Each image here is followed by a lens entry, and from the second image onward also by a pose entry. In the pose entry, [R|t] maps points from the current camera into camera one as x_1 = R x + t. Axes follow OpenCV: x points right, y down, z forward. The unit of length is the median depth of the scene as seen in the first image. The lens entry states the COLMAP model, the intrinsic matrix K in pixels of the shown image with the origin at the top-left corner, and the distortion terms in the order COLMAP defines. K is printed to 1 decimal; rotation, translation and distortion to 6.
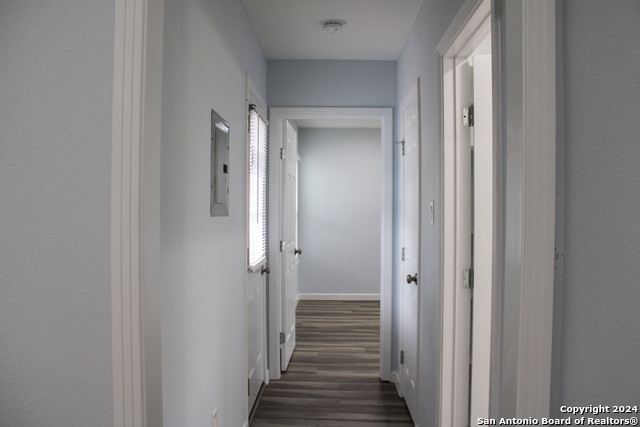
lens RADIAL K [[529.3, 0, 322.3], [0, 529.3, 215.3], [0, 0, 1]] dist [-0.163288, 0.126914]
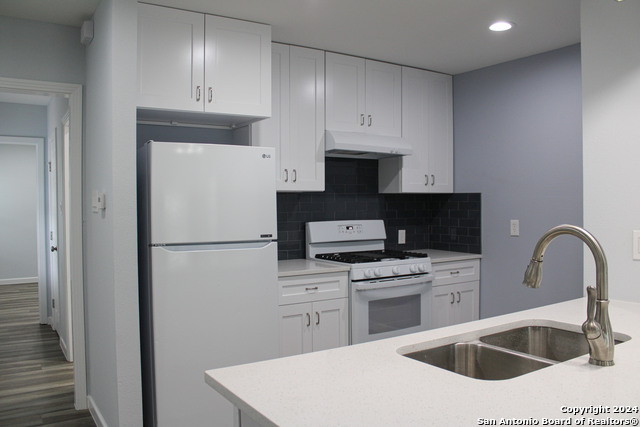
lens RADIAL K [[529.3, 0, 322.3], [0, 529.3, 215.3], [0, 0, 1]] dist [-0.163288, 0.126914]
pose [[0.829558, -0.021169, 0.558020, -0.019259], [0.017641, 0.999776, 0.011701, 0.009276], [-0.558142, 0.000137, 0.829745, -0.624955]]
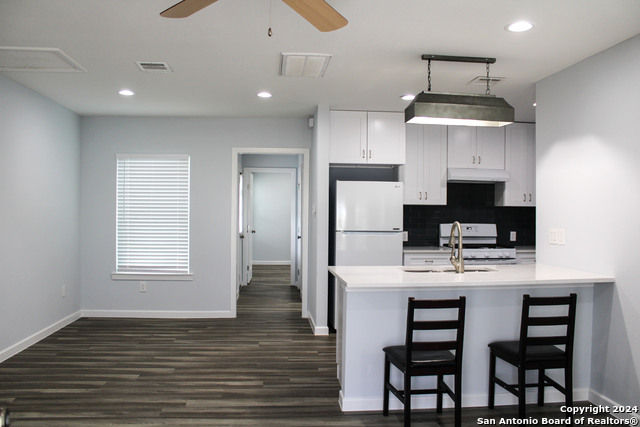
lens RADIAL K [[529.3, 0, 322.3], [0, 529.3, 215.3], [0, 0, 1]] dist [-0.163288, 0.126914]
pose [[0.992396, 0.004037, 0.123020, -0.039626], [-0.003263, 0.999974, -0.006495, 0.019292], [-0.123043, 0.006044, 0.992383, -1.359468]]
